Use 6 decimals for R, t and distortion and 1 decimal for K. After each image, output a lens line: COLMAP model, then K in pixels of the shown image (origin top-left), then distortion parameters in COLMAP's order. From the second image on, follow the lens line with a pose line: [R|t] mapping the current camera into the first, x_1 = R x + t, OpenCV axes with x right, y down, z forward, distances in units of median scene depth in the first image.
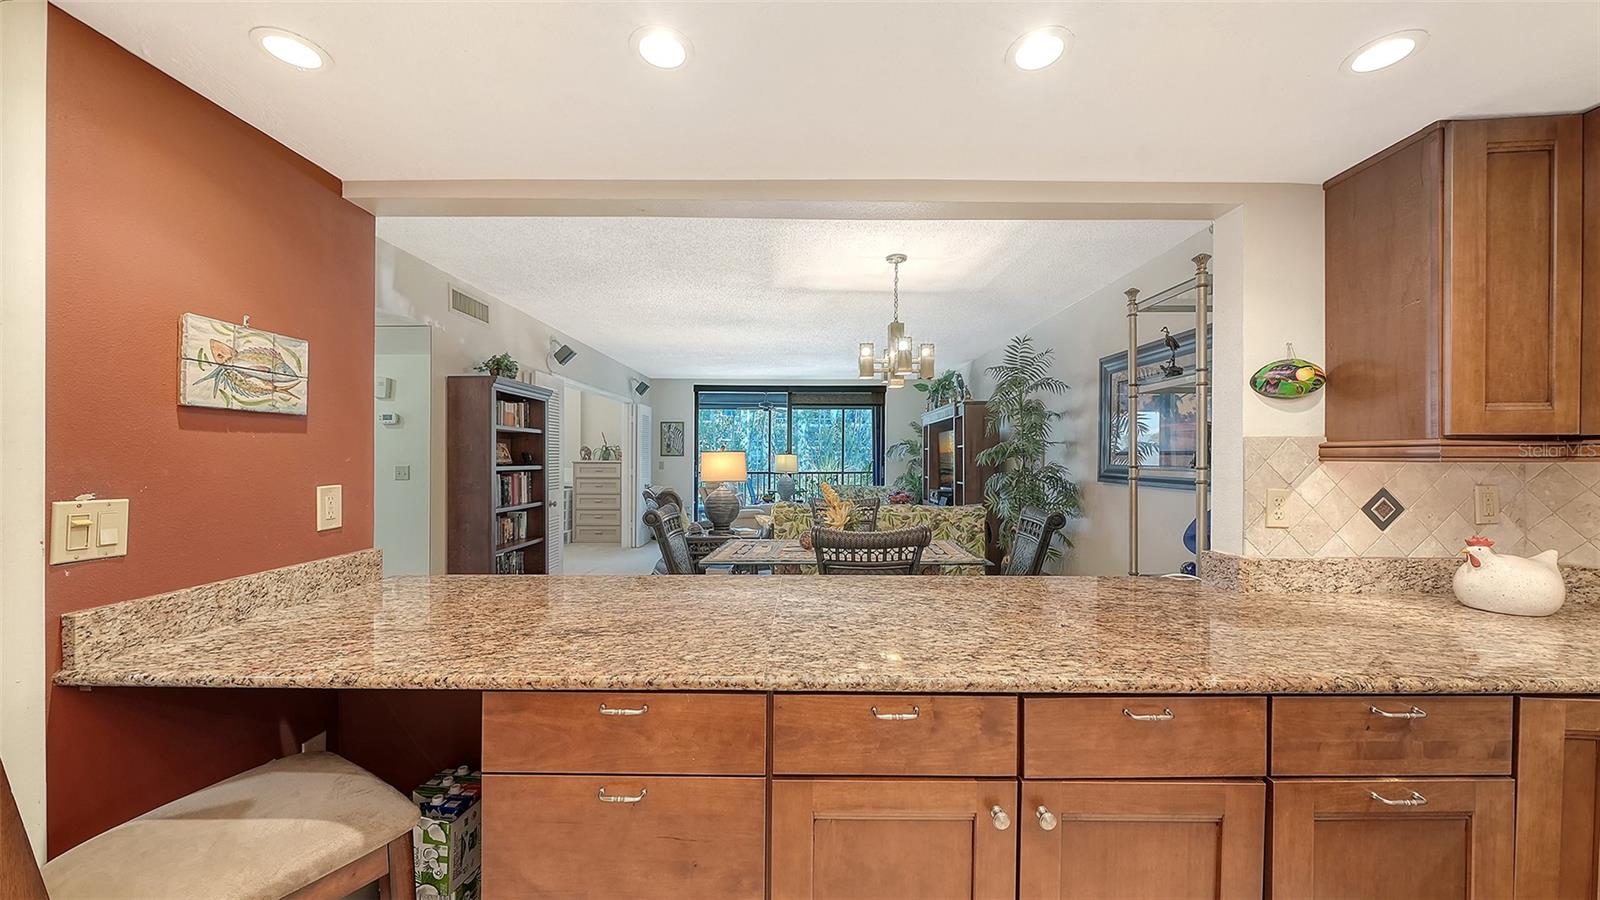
lens RADIAL K [[562.7, 0, 798.1], [0, 562.7, 460.9], [0, 0, 1]] dist [-0.001874, -0.001489]
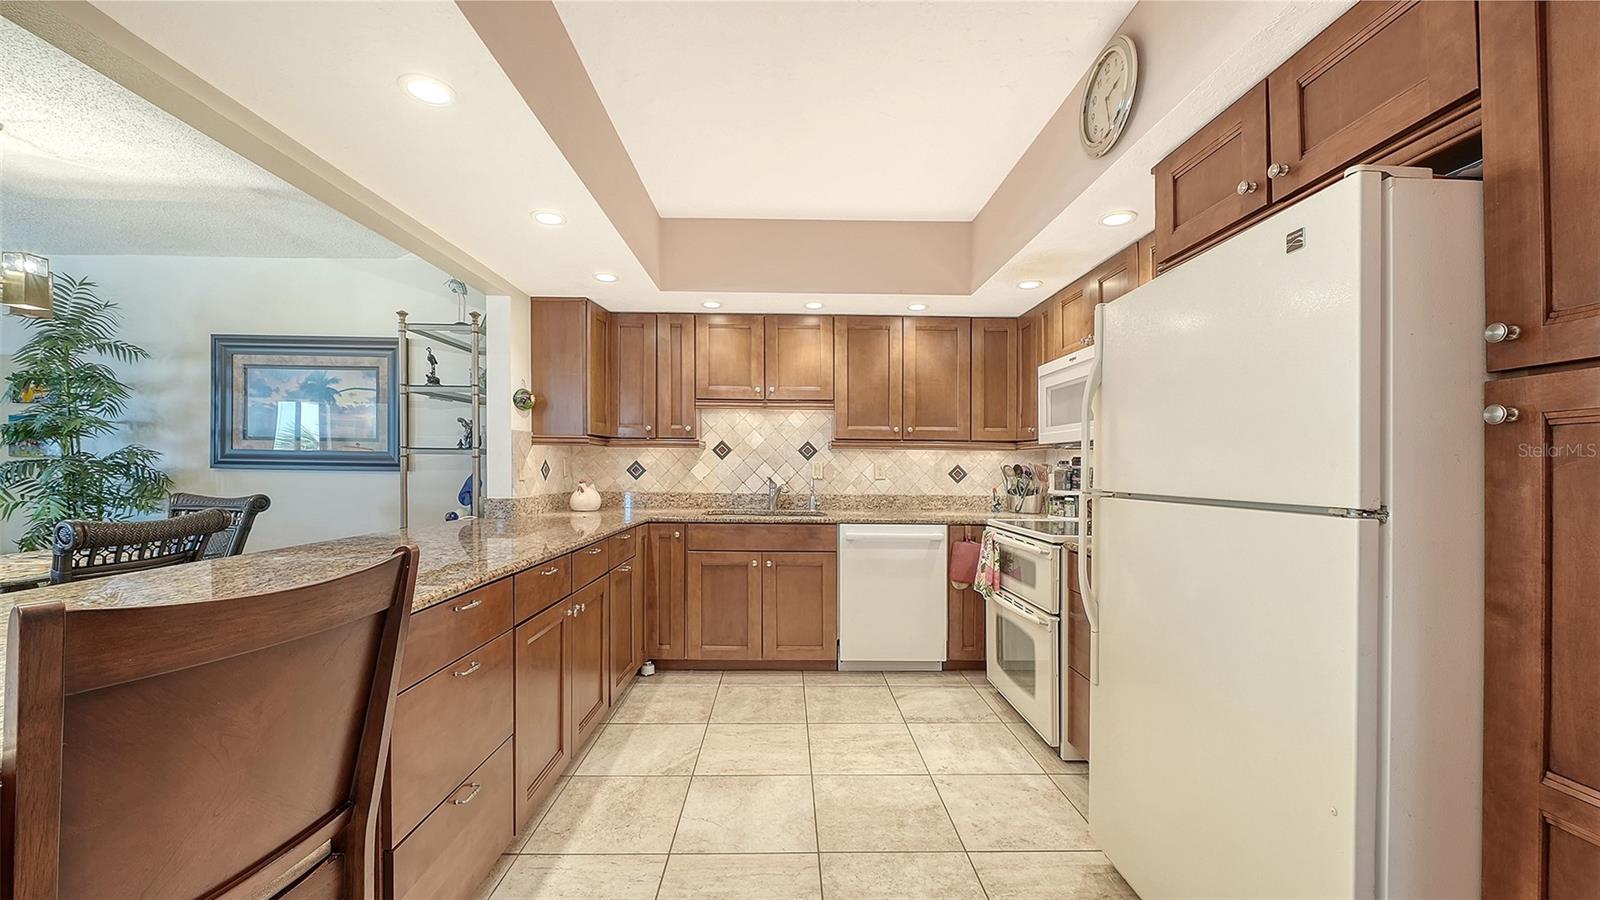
lens RADIAL K [[591.4, 0, 801.8], [0, 591.4, 473.0], [0, 0, 1]] dist [-0.008355, -0.000277]
pose [[-0.033790, -0.014846, 0.999319, -1.251473], [-0.006029, 0.999874, 0.014651, 0.069520], [-0.999411, -0.005530, -0.033876, 0.178634]]
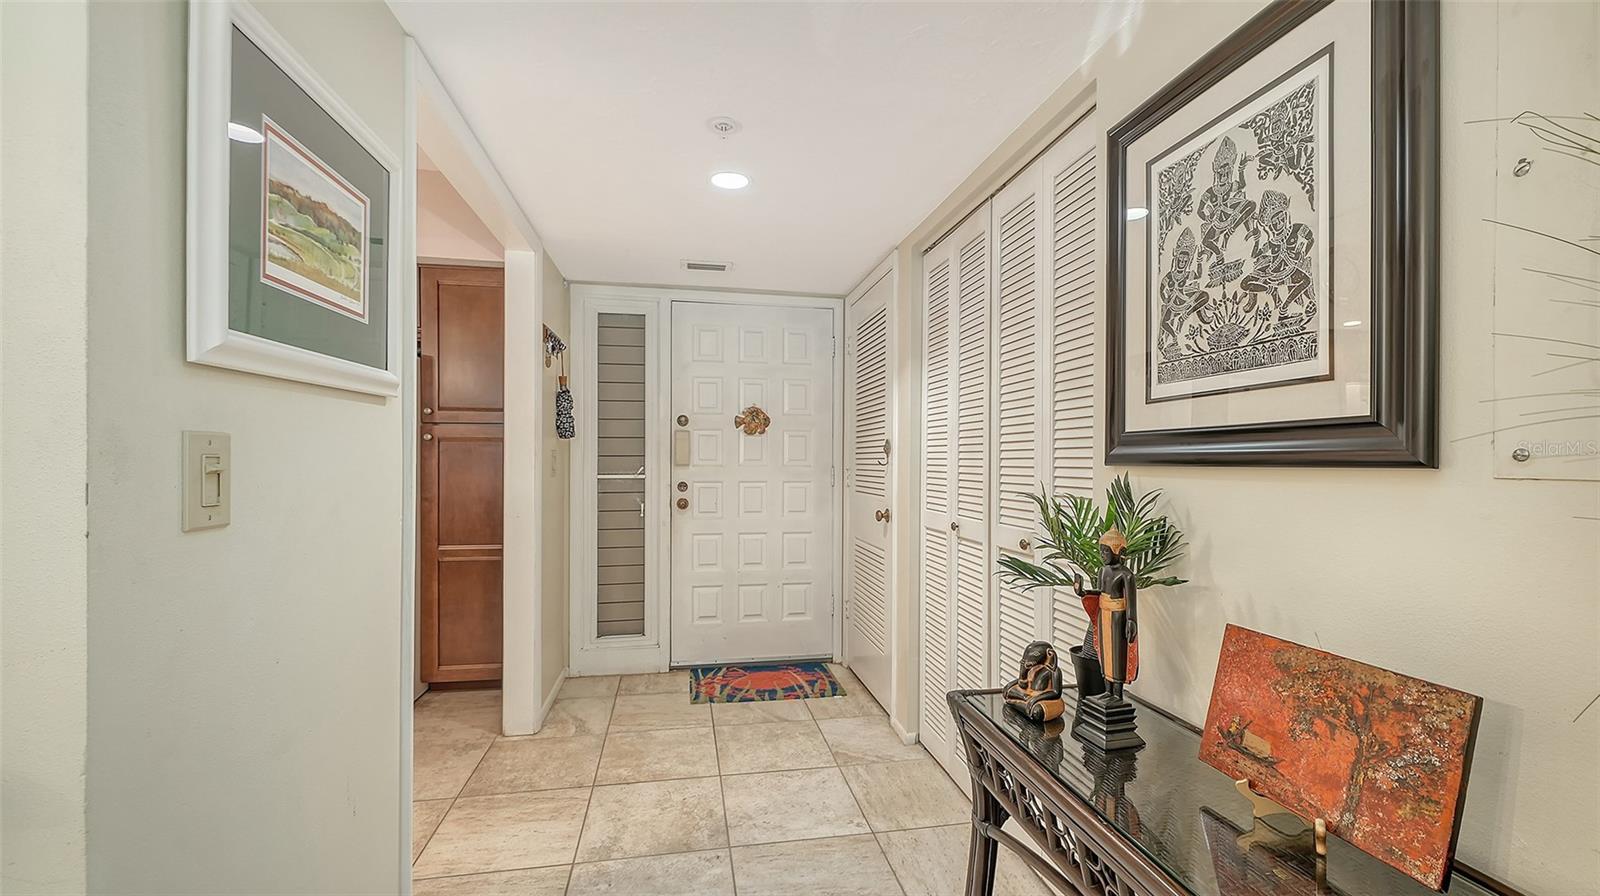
lens RADIAL K [[639.1, 0, 815.9], [0, 639.1, 458.2], [0, 0, 1]] dist [0.000739, -0.000757]
pose [[-0.977947, -0.008172, -0.208696, -1.461045], [-0.009202, 0.999950, 0.003962, 0.065792], [0.208653, 0.005795, -0.977973, 1.775526]]
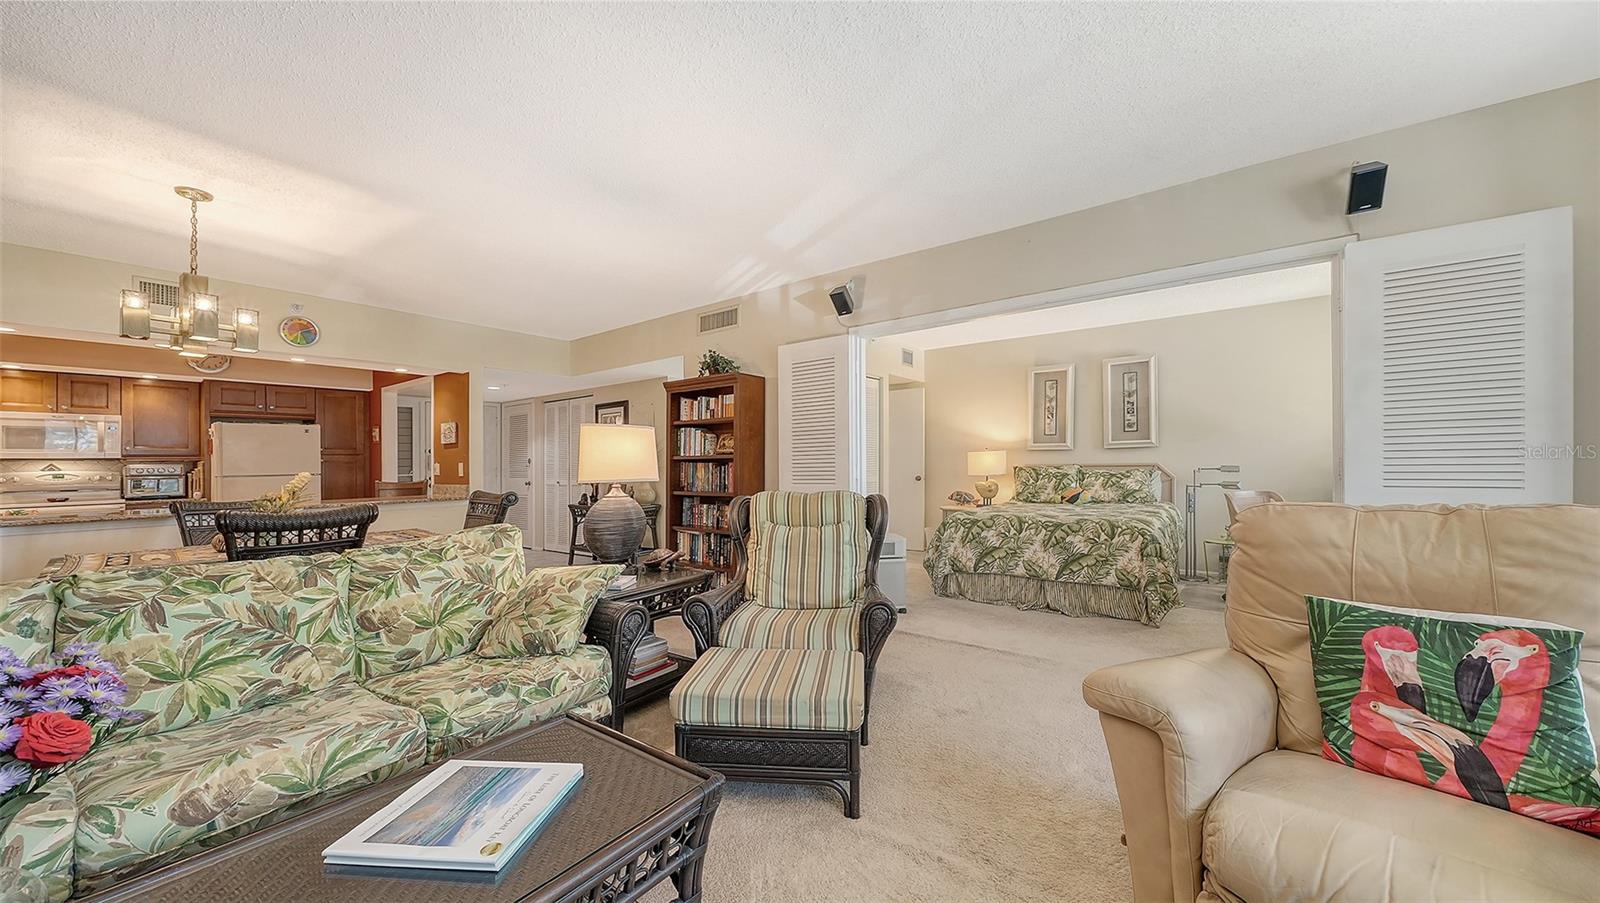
lens RADIAL K [[553.9, 0, 800.3], [0, 553.9, 476.5], [0, 0, 1]] dist [0.001651, 0.000022]
pose [[-0.578374, 0.032773, -0.815113, 0.780752], [0.013158, 0.999437, 0.030847, 0.059688], [0.815666, 0.007116, -0.578479, 5.103235]]
